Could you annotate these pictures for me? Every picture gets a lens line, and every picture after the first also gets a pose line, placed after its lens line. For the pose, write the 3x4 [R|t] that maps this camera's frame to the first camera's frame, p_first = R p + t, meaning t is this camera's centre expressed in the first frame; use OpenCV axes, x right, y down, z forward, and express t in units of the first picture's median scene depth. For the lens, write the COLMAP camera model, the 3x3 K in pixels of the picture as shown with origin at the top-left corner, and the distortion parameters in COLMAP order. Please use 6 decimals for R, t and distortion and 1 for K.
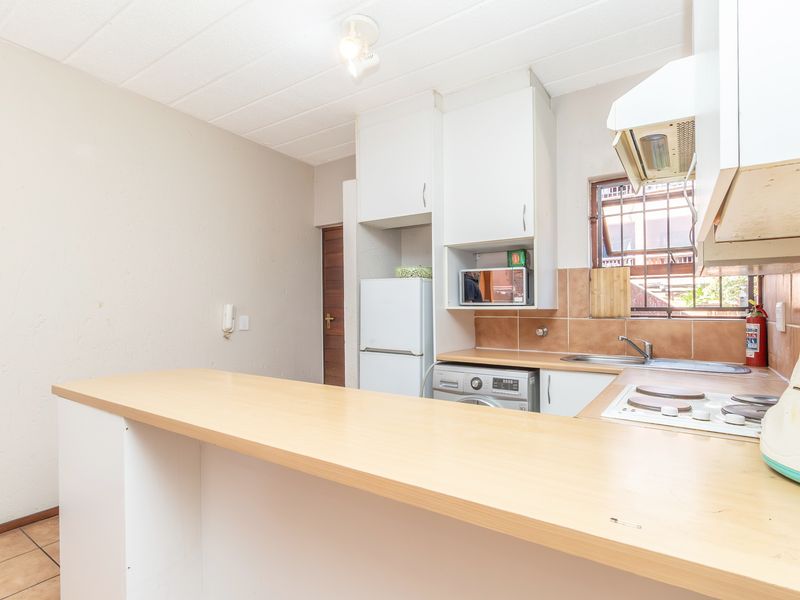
lens RADIAL K [[419.2, 0, 401.1], [0, 419.2, 310.4], [0, 0, 1]] dist [-0.004681, -0.000646]
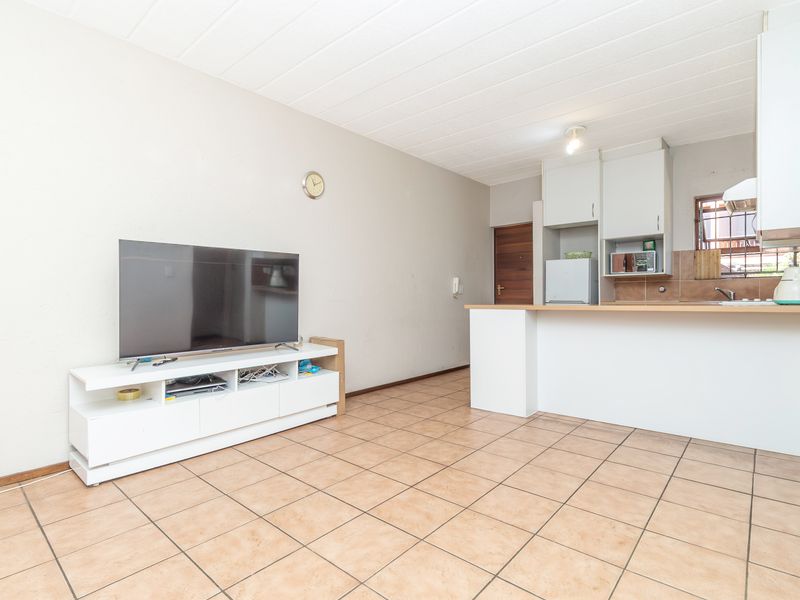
lens RADIAL K [[419.2, 0, 401.1], [0, 419.2, 310.4], [0, 0, 1]] dist [-0.004681, -0.000646]
pose [[0.992864, -0.010045, -0.118827, -0.517665], [0.014014, 0.999370, 0.032616, 0.068826], [0.118424, -0.034049, 0.992379, -0.807466]]
